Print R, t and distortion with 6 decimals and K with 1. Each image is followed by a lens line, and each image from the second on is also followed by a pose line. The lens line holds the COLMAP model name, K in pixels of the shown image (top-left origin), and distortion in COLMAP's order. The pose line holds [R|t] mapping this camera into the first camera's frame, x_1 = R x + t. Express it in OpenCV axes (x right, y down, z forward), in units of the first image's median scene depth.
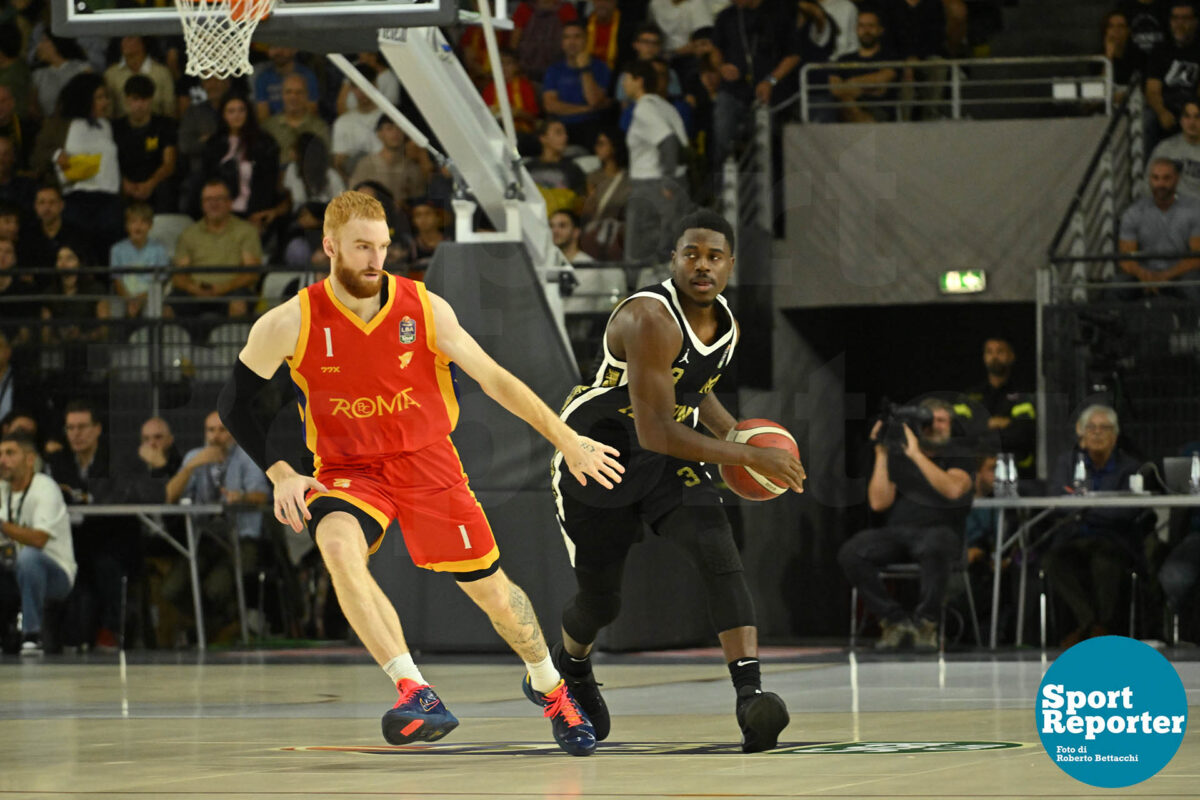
lens RADIAL K [[7008.6, 0, 599.8], [0, 7008.6, 399.8], [0, 0, 1]] dist [-0.397918, 0.000000]
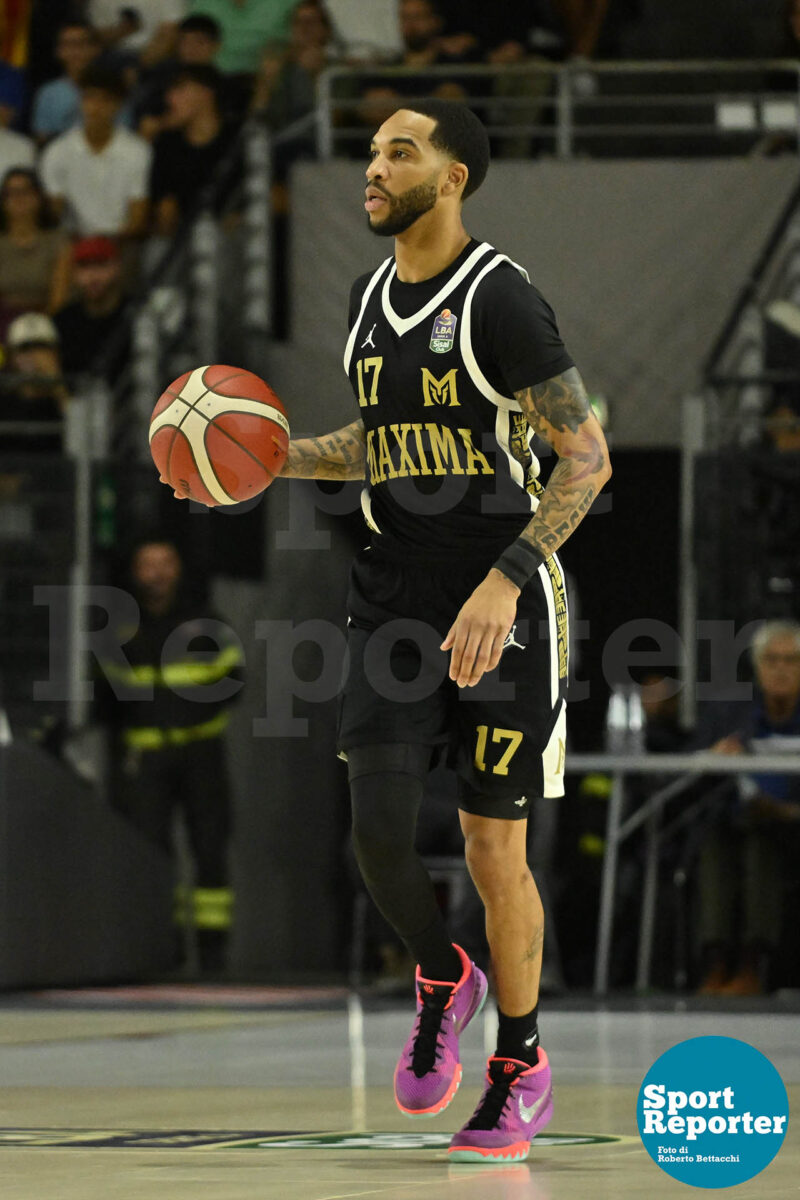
lens RADIAL K [[7008.6, 0, 400.2], [0, 7008.6, 600.0], [0, 0, 1]] dist [-0.397918, 0.000000]
pose [[0.996367, 0.014899, 0.083847, -0.016515], [-0.013043, 0.999658, -0.022647, 0.014655], [-0.084156, 0.021471, 0.996221, 0.367185]]
